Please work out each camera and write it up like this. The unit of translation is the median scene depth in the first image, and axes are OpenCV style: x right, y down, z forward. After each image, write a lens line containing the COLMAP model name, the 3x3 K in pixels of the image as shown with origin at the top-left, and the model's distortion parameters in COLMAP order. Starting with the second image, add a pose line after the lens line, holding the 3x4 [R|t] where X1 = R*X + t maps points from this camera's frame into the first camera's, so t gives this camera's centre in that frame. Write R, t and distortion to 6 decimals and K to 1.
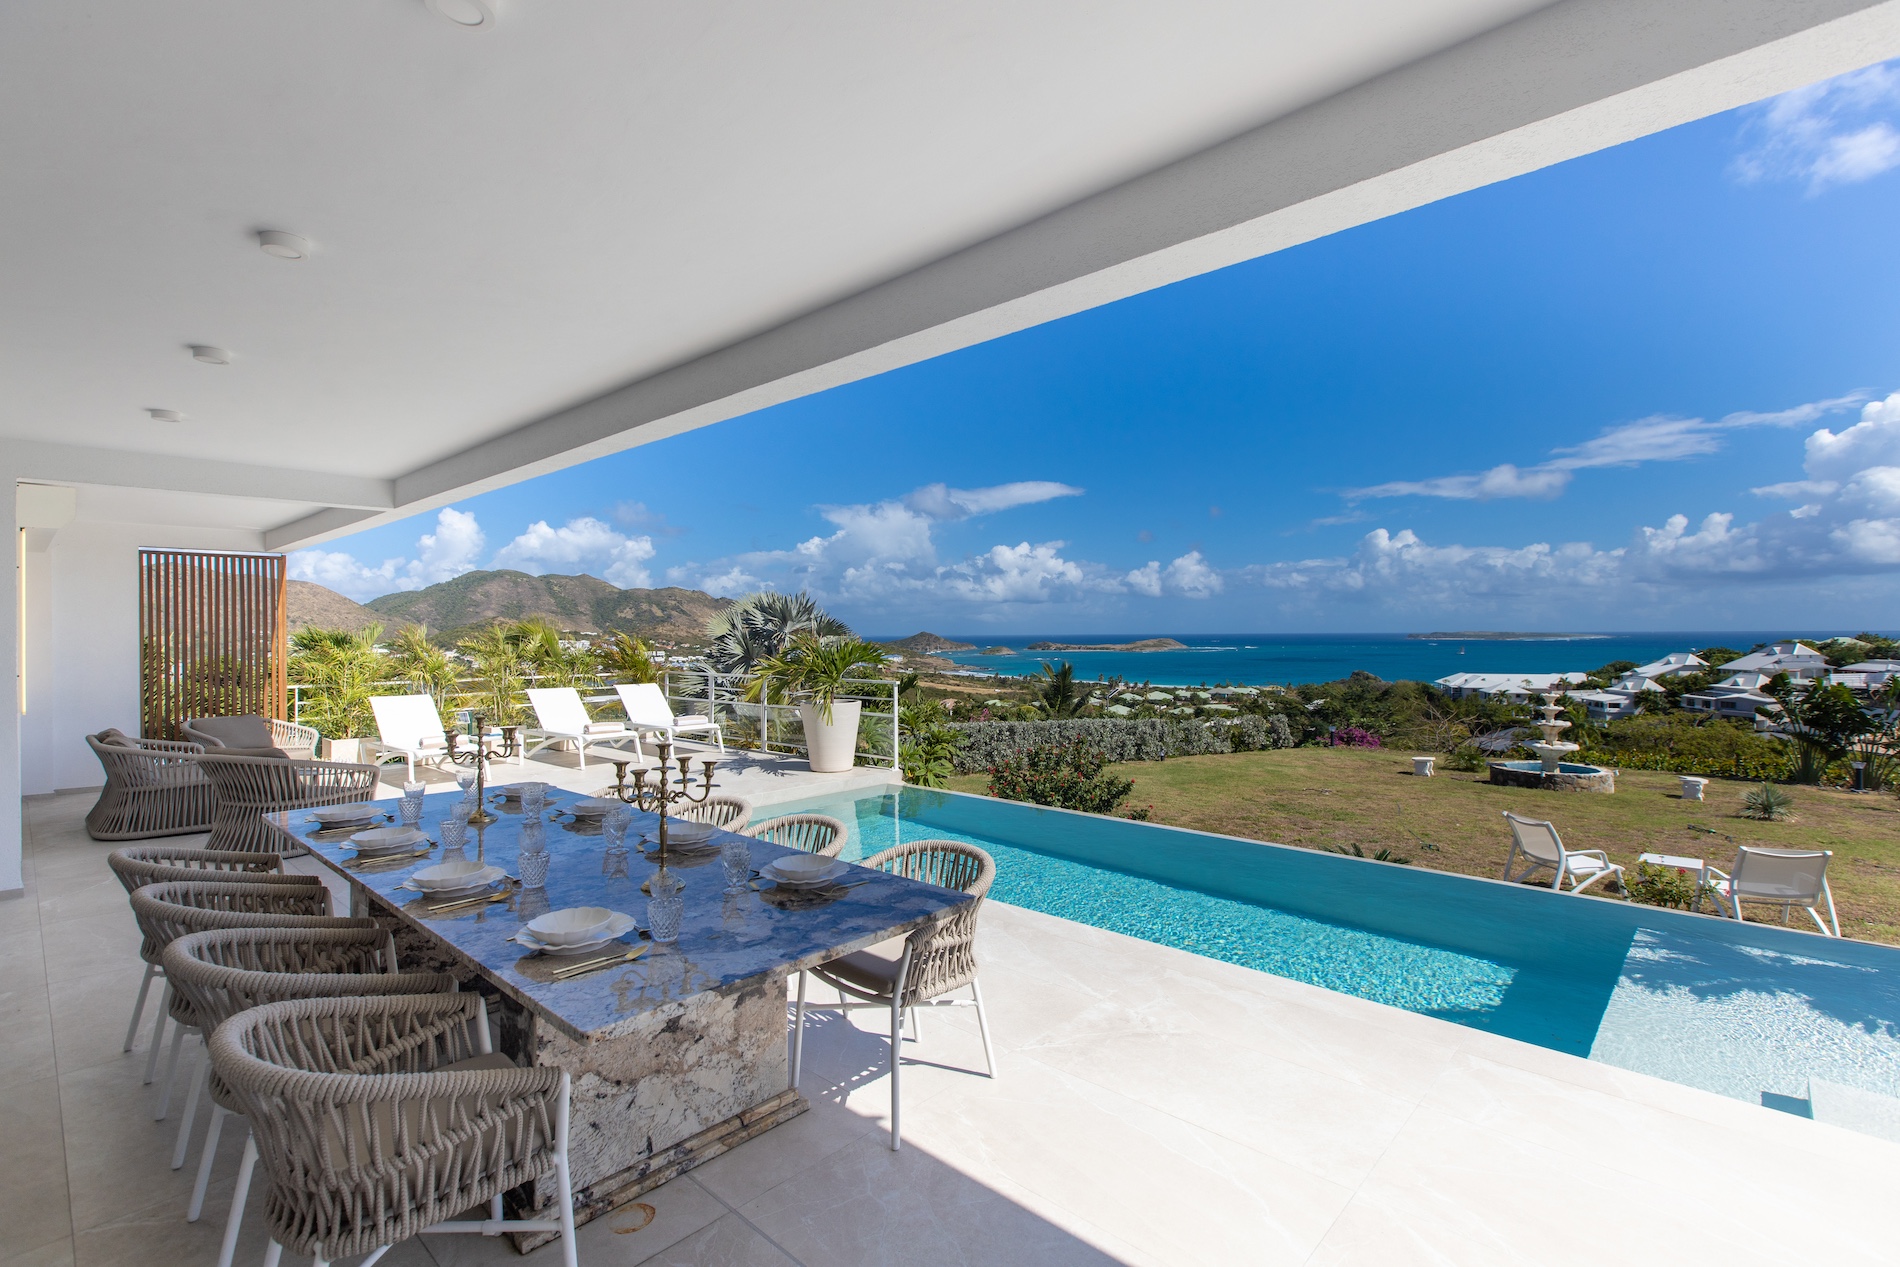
lens RADIAL K [[862.9, 0, 913.2], [0, 862.9, 625.3], [0, 0, 1]] dist [0.003379, -0.000417]
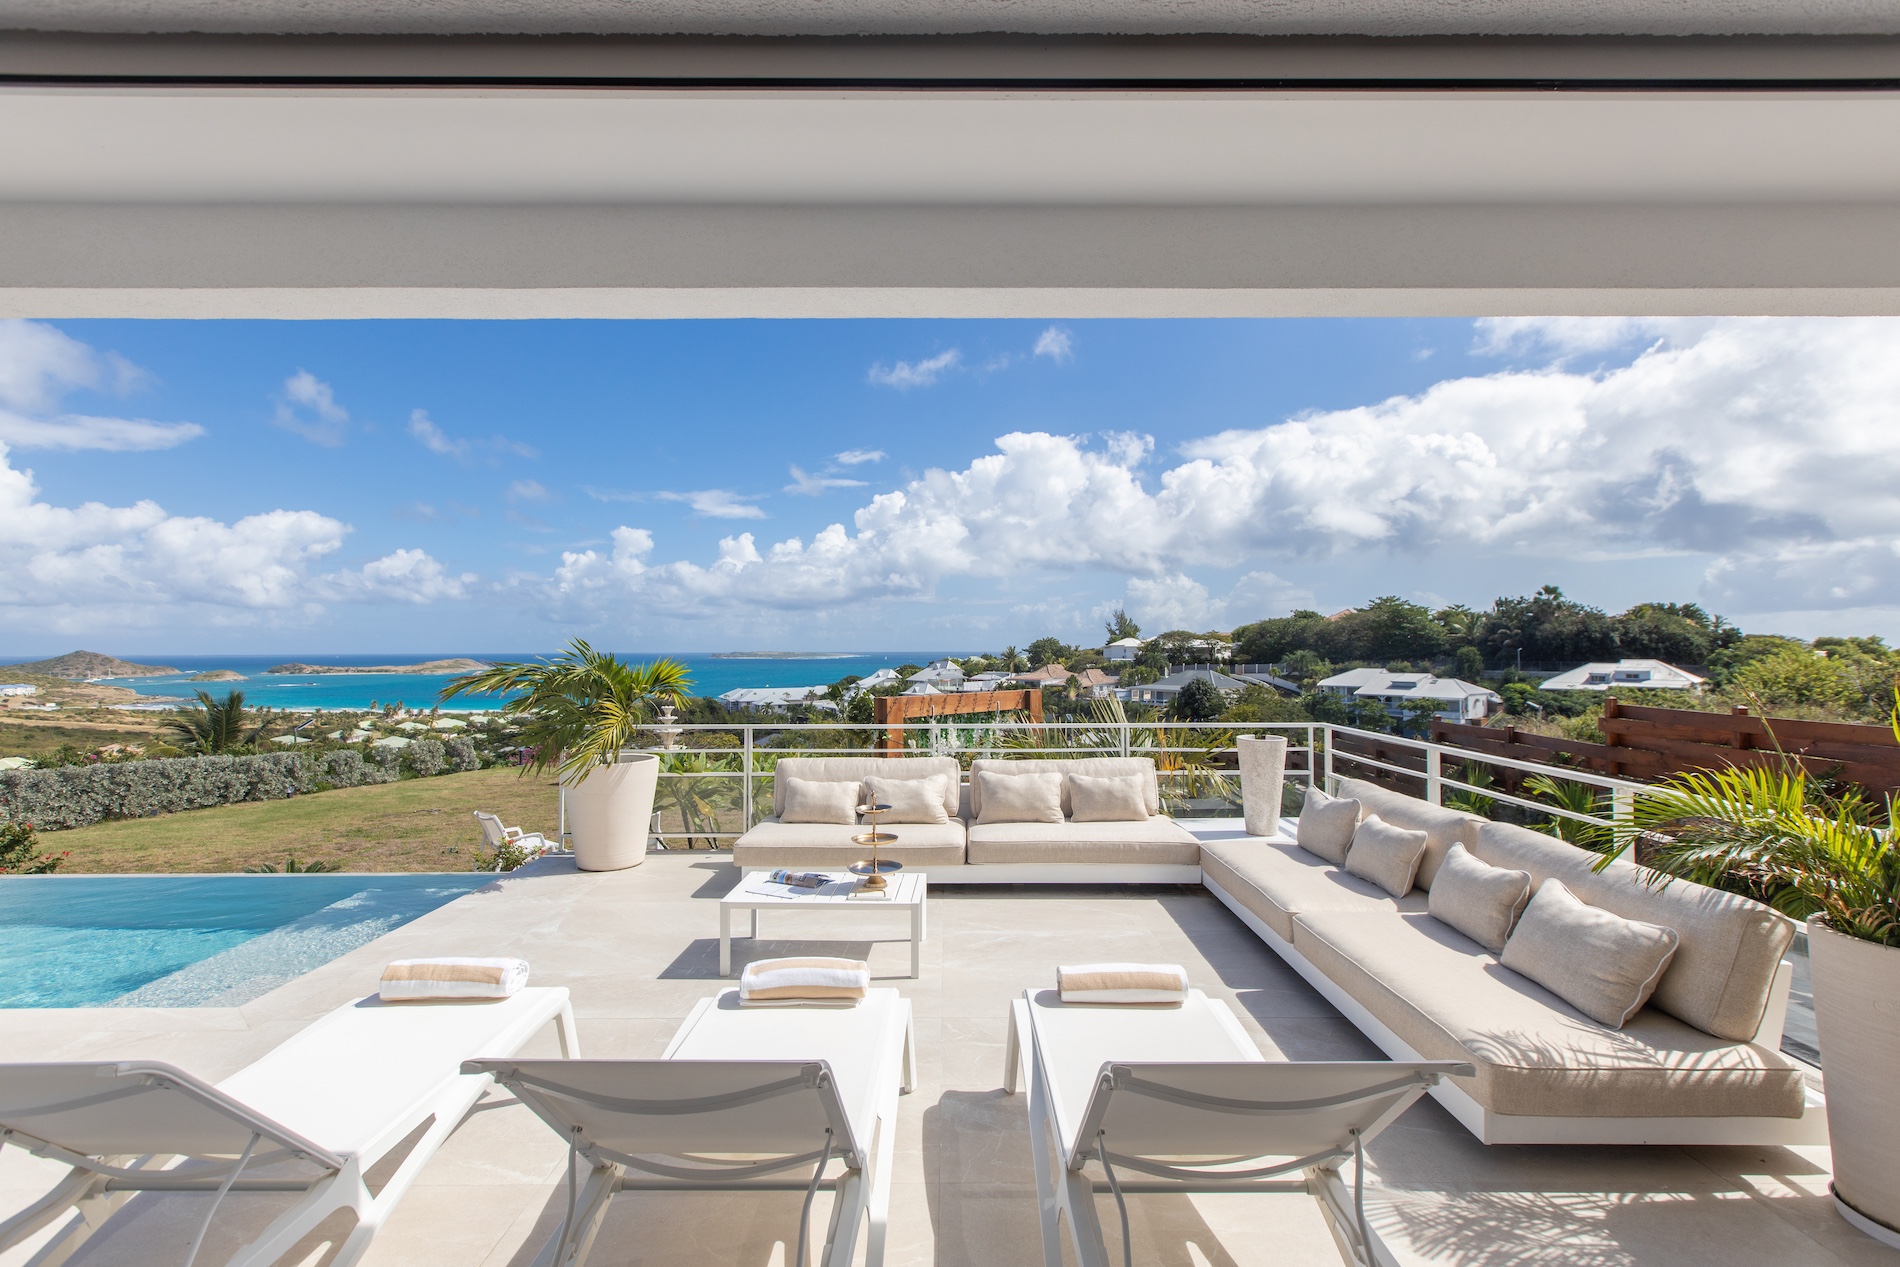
lens RADIAL K [[893.0, 0, 950.0], [0, 893.0, 633.5], [0, 0, 1]] dist [0.016450, 0.000157]
pose [[0.729940, 0.015550, 0.683335, 0.043336], [-0.007627, 0.999864, -0.014606, -0.001652], [-0.683469, 0.005449, 0.729959, -0.044713]]
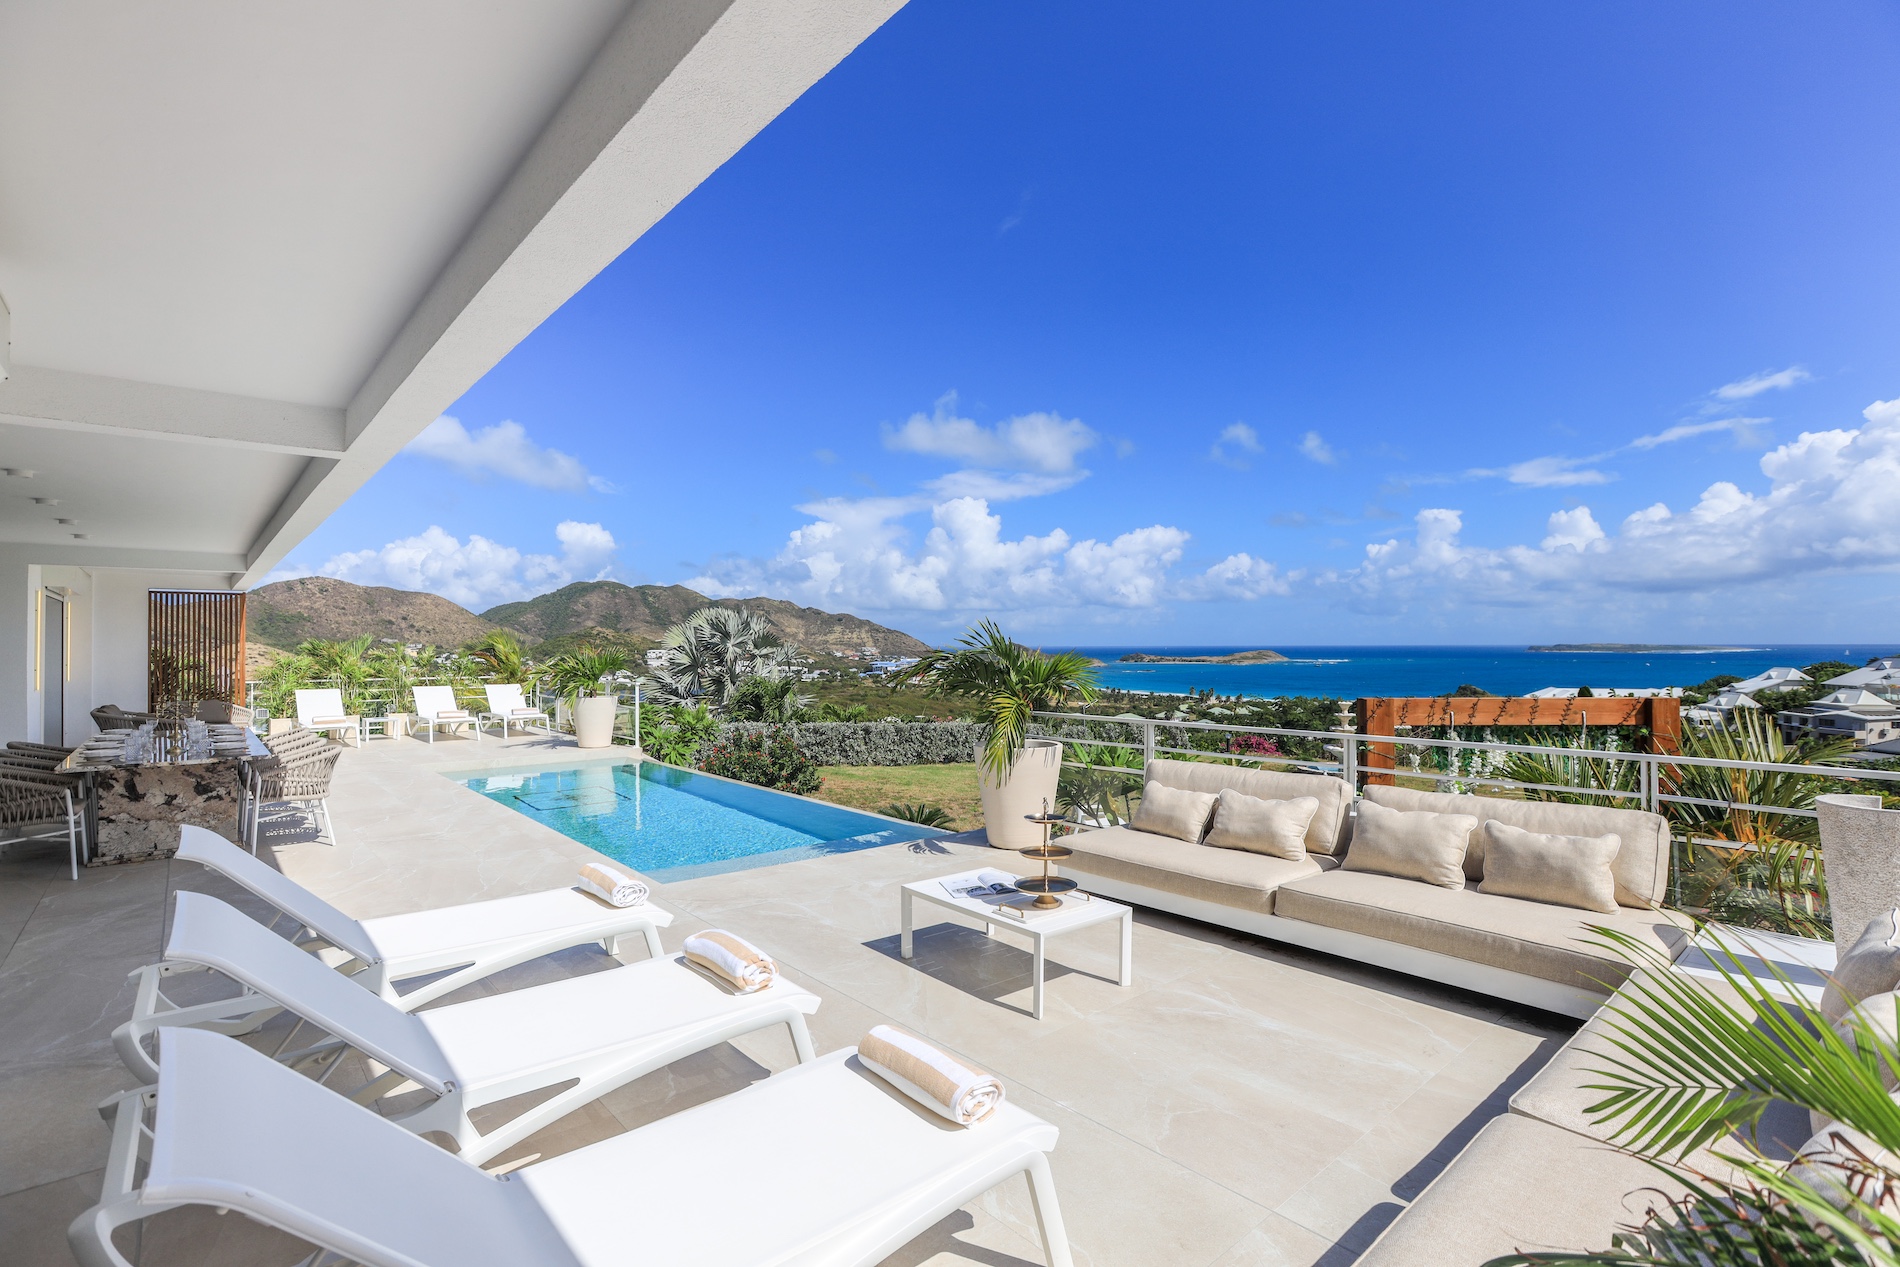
lens RADIAL K [[903.5, 0, 964.5], [0, 903.5, 584.4], [0, 0, 1]] dist [-0.016683, 0.001810]
pose [[0.996029, -0.002785, -0.088981, 0.088030], [-0.002235, 0.998414, -0.056257, -0.001421], [0.088996, 0.056232, 0.994443, -0.052707]]
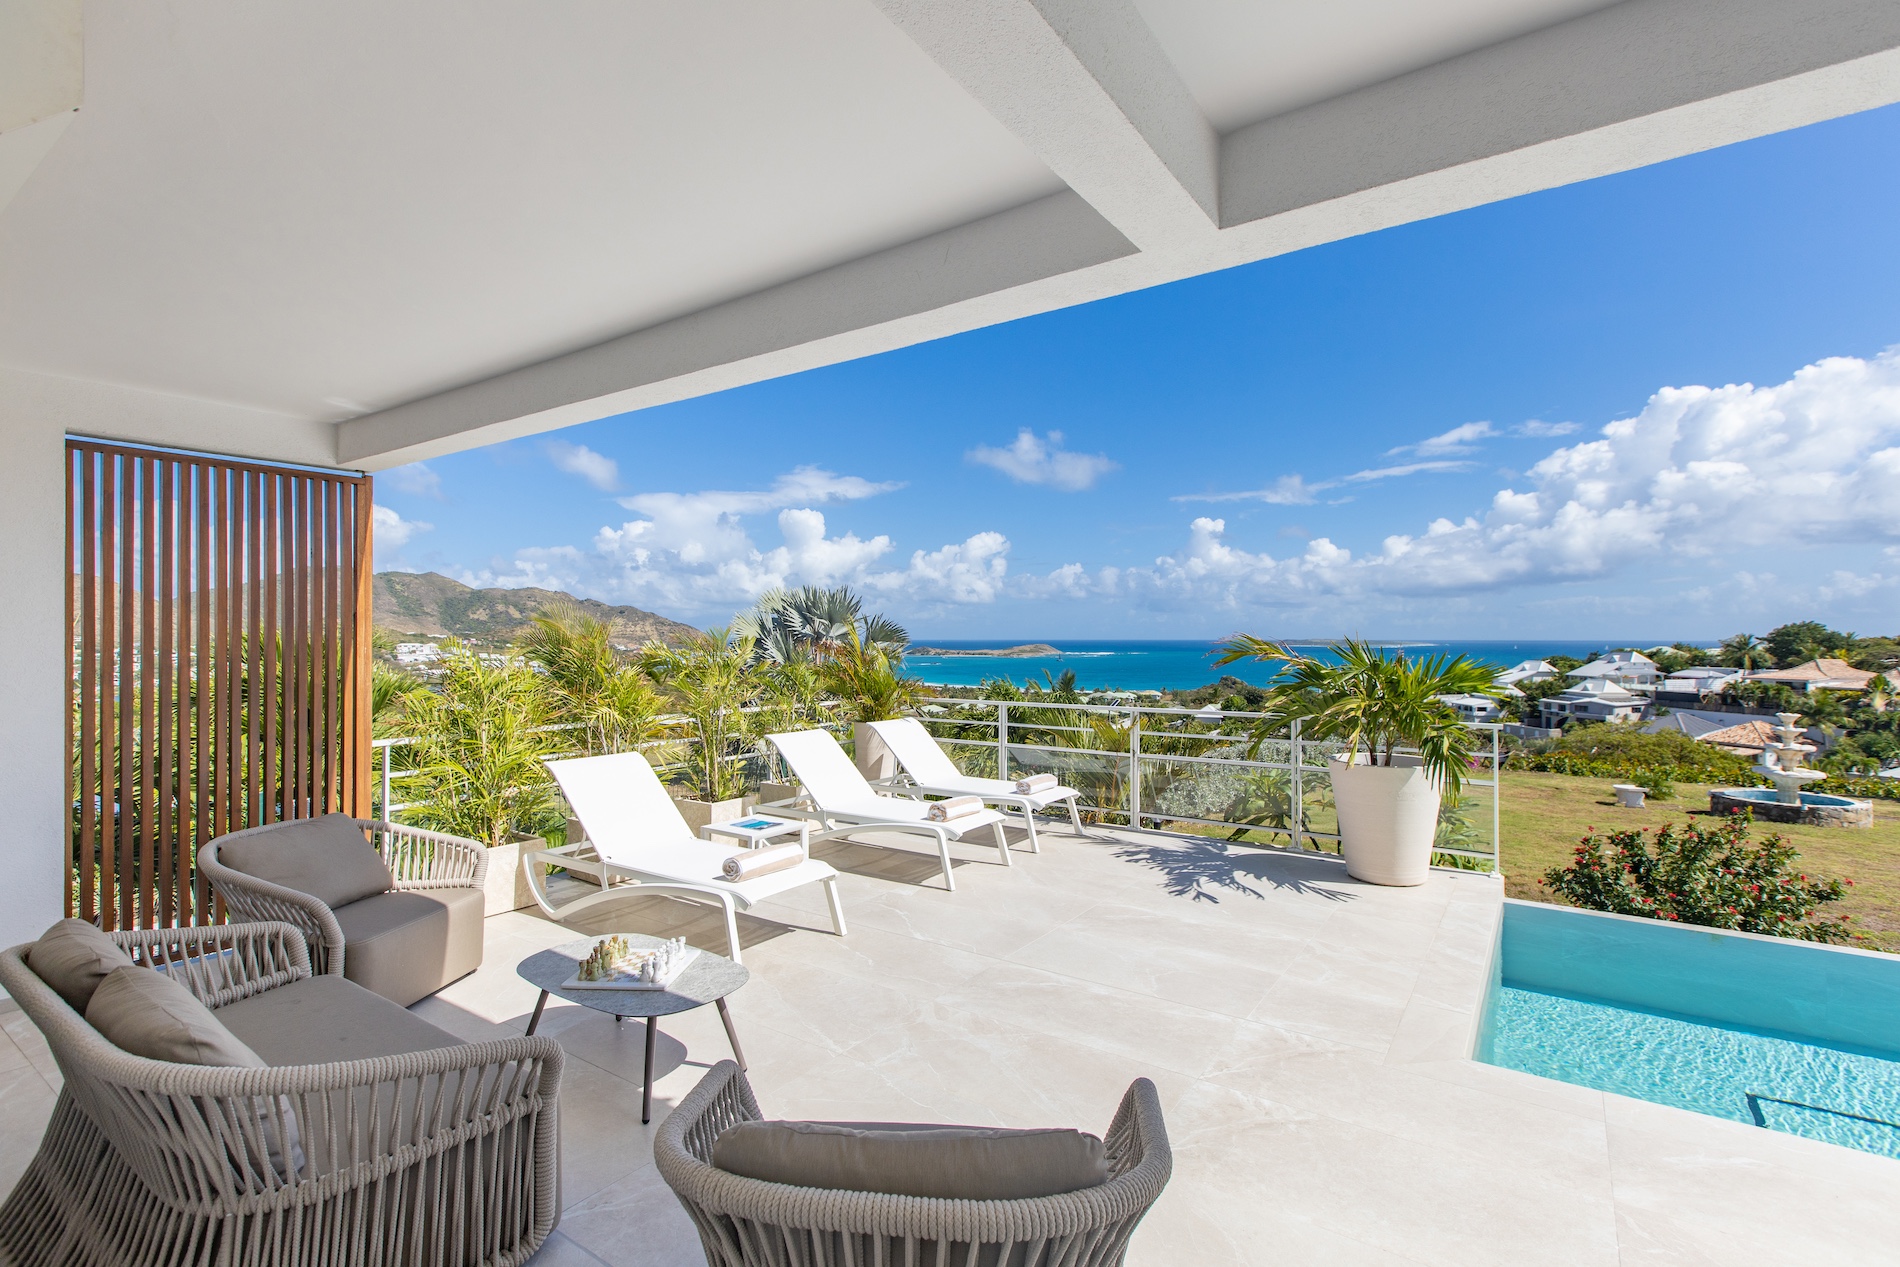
lens RADIAL K [[840.3, 0, 885.0], [0, 840.3, 637.7], [0, 0, 1]] dist [0.020106, 0.000250]
pose [[0.989496, 0.005914, 0.144441, -0.070772], [-0.007197, 0.999939, 0.008364, 0.000605], [-0.144383, -0.009316, 0.989478, 0.067284]]
